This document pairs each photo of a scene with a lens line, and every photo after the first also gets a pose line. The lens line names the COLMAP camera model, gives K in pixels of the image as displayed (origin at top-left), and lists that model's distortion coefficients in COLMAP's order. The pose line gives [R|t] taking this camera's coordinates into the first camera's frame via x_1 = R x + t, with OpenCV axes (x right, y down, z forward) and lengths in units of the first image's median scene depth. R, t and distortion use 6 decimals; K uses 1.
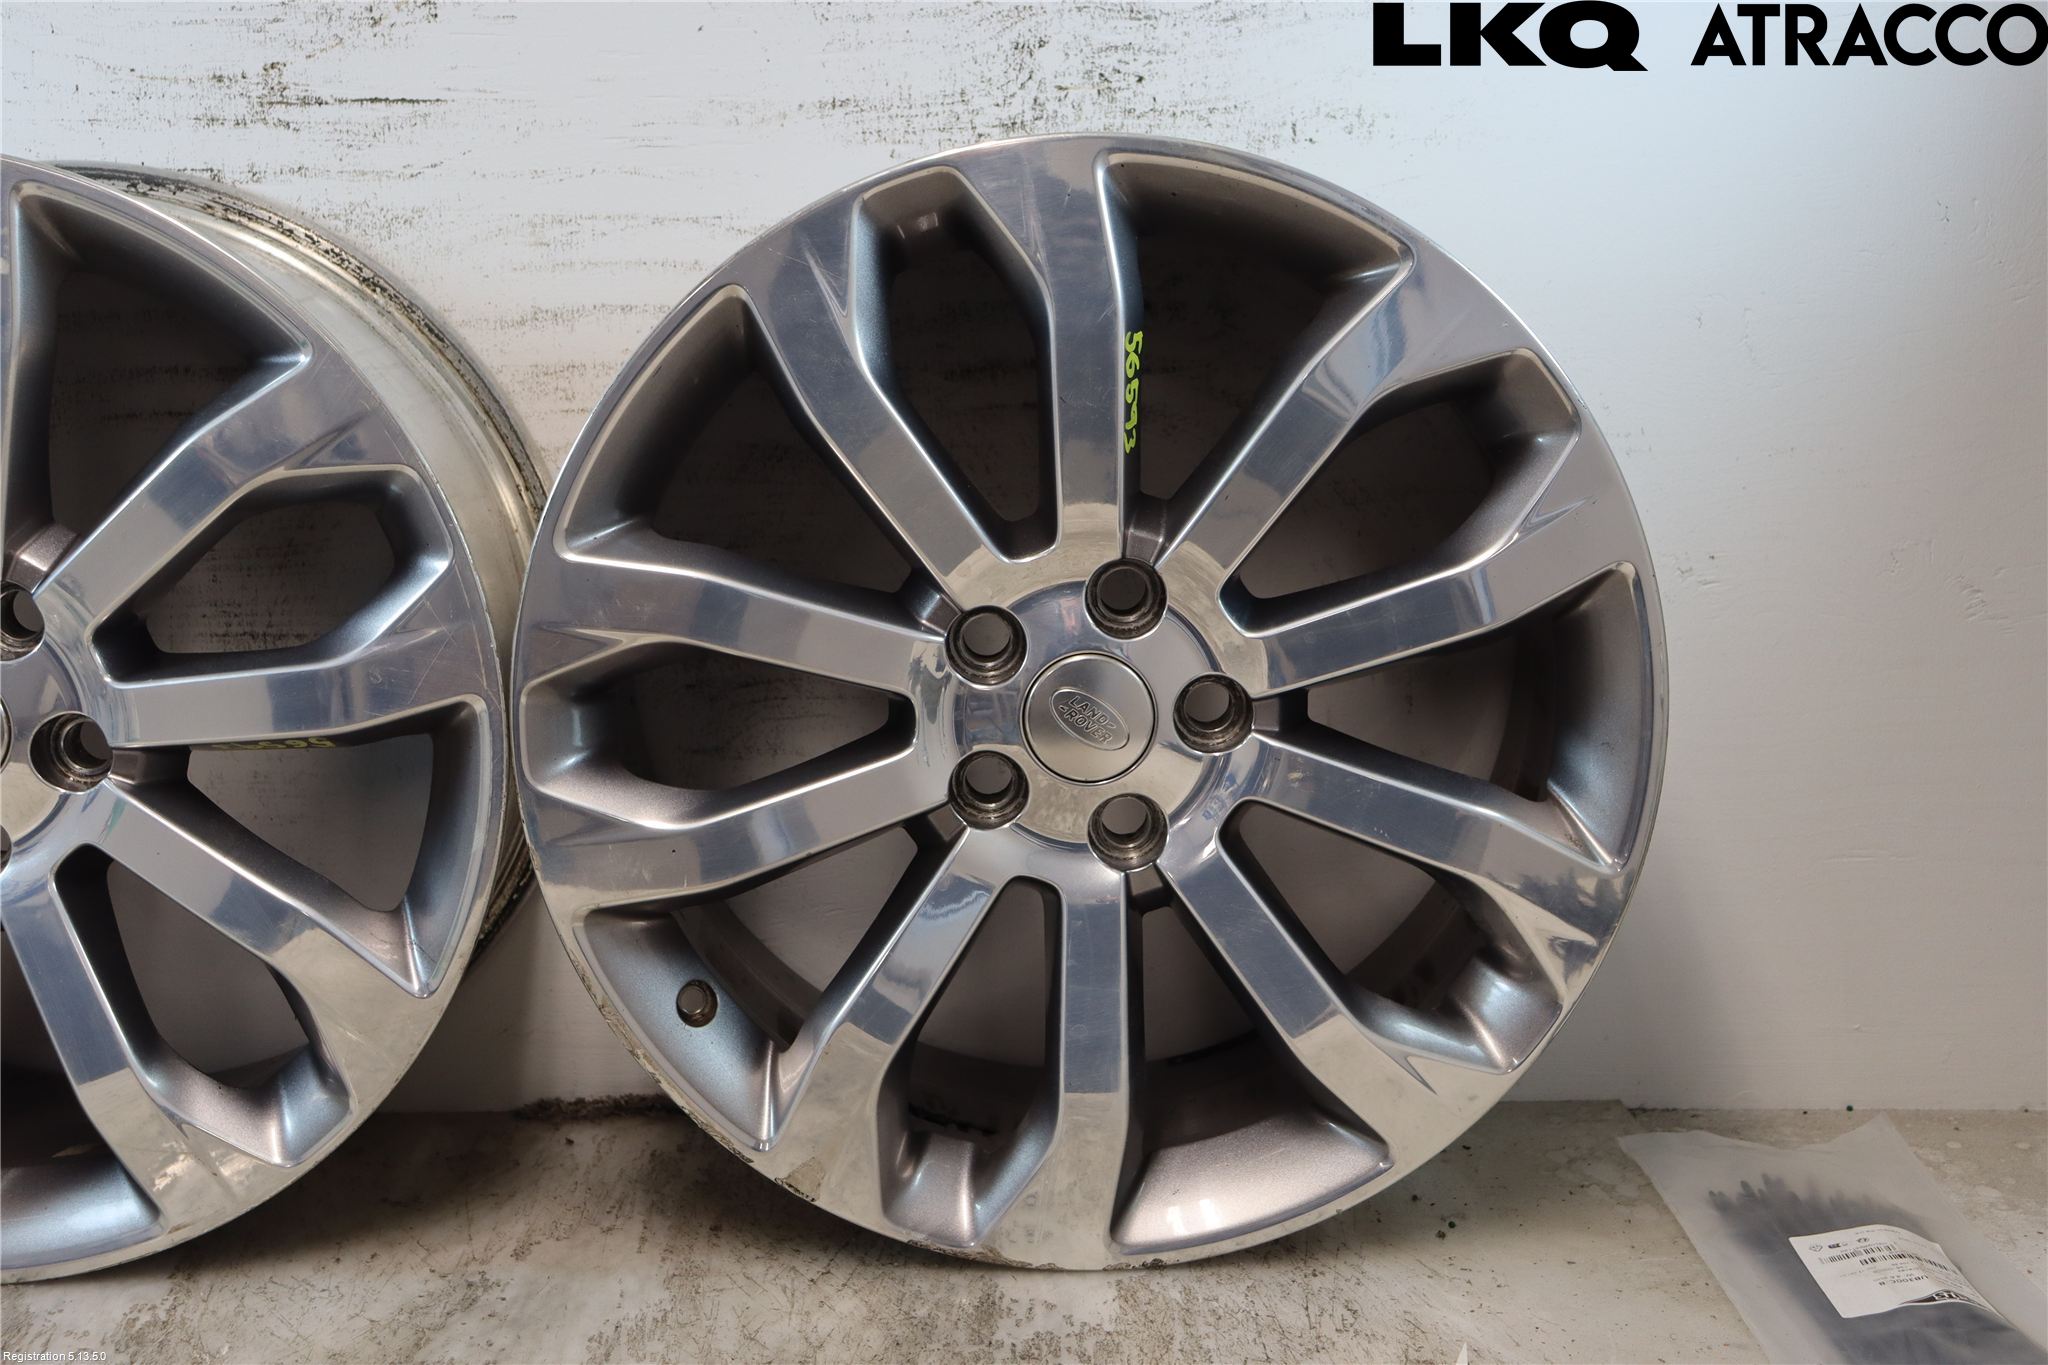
lens RADIAL K [[2492.9, 0, 1028.2], [0, 2492.9, 694.2], [0, 0, 1]] dist [-0.043863, 0.211593]
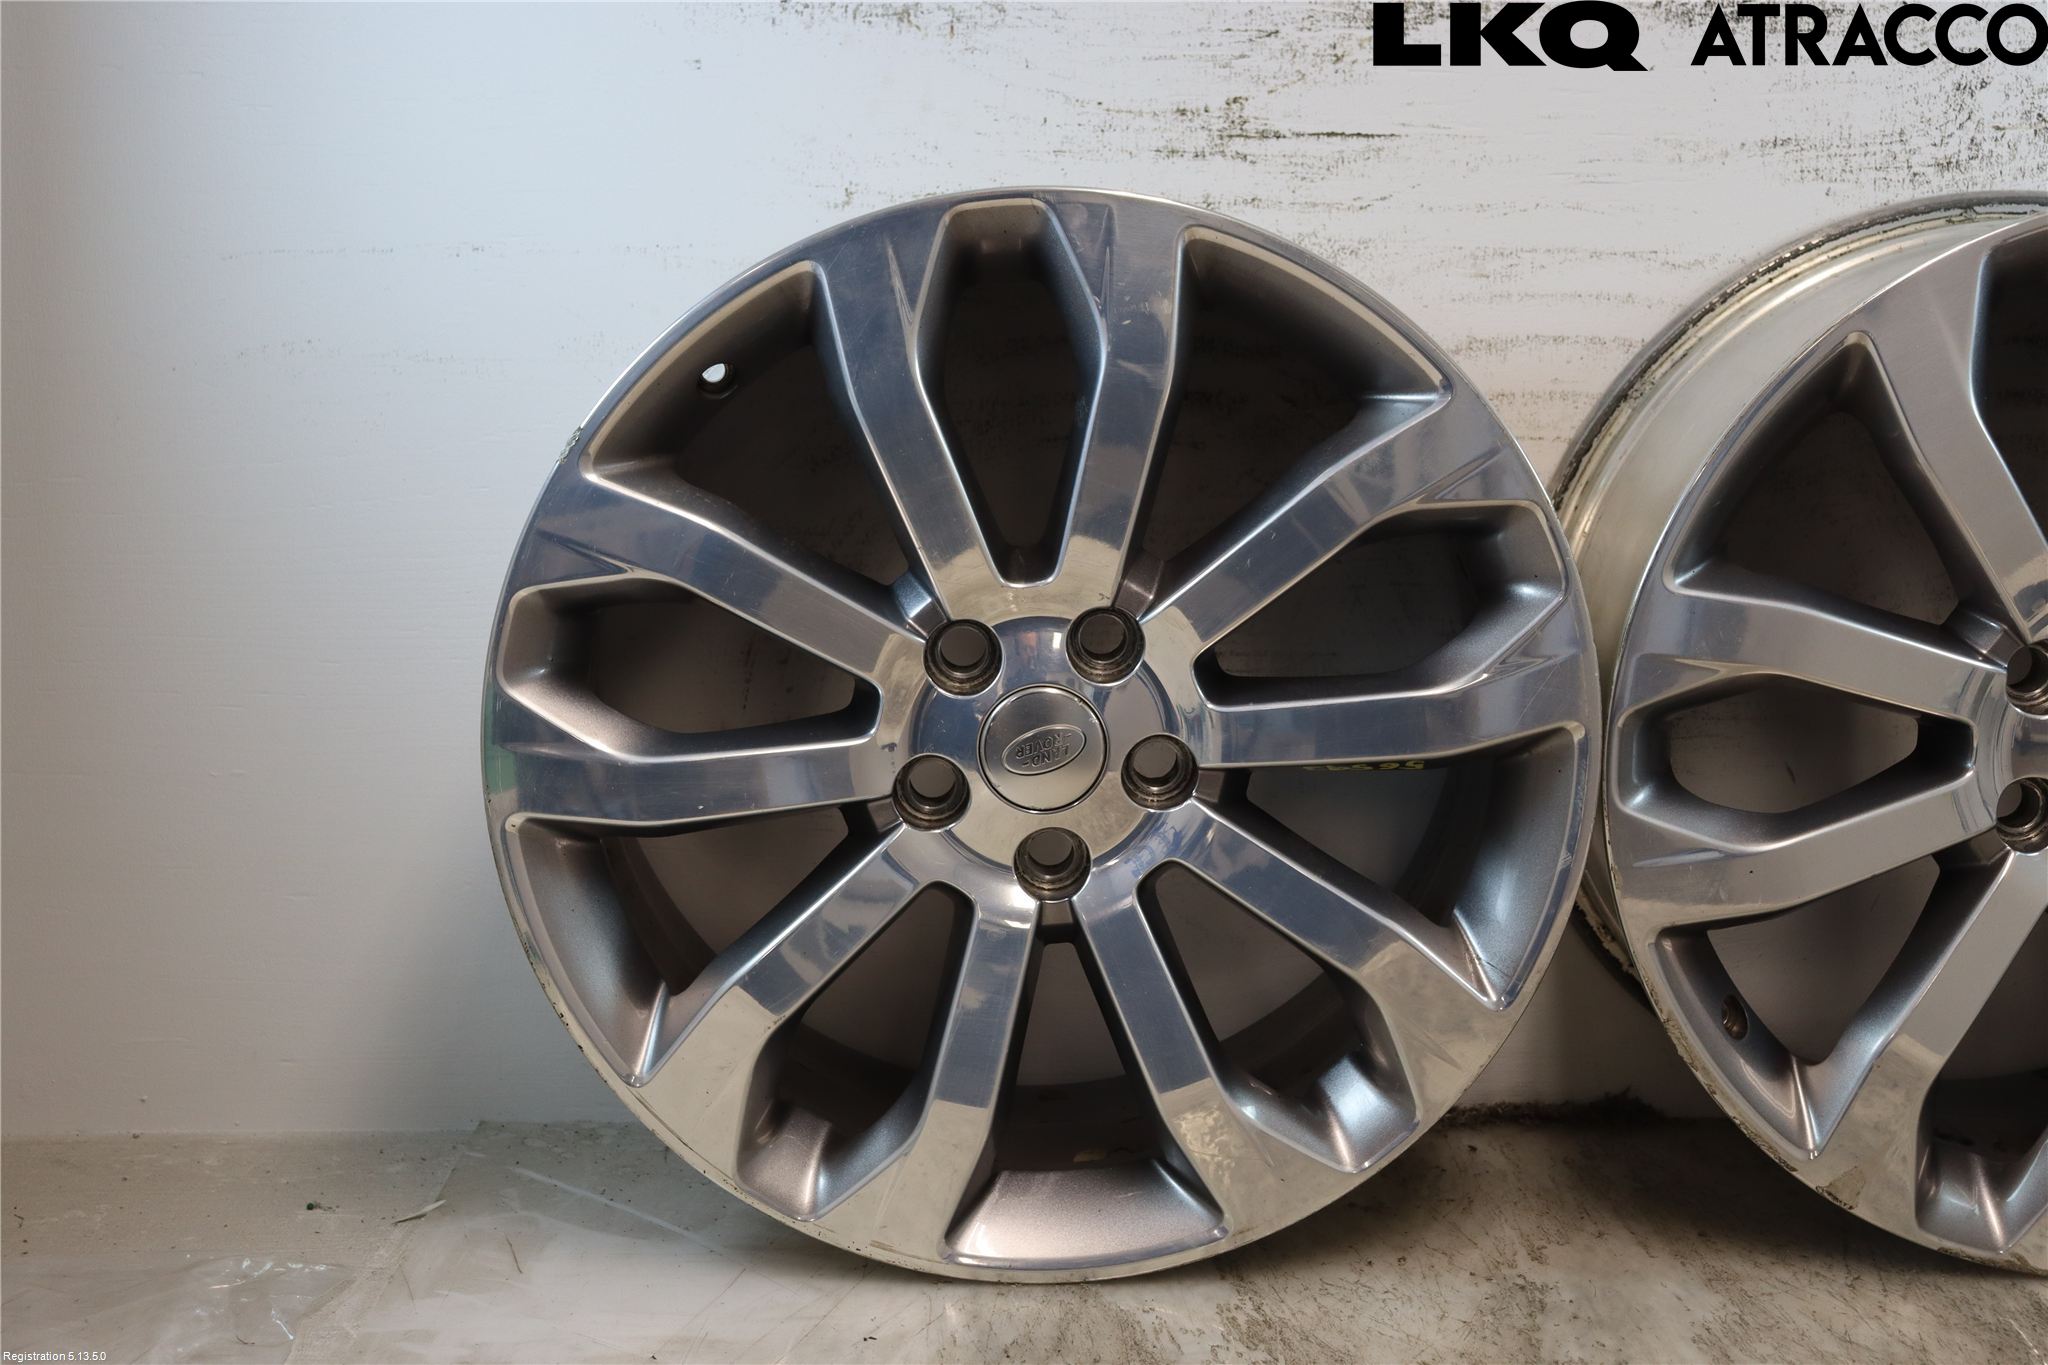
lens RADIAL K [[2594.9, 0, 1027.6], [0, 2594.9, 690.7], [0, 0, 1]] dist [-0.038328, 0.308215]
pose [[0.999831, 0.008925, 0.016043, -0.403456], [-0.009018, 0.999943, 0.005723, -0.014194], [-0.015991, -0.005866, 0.999855, -0.068953]]
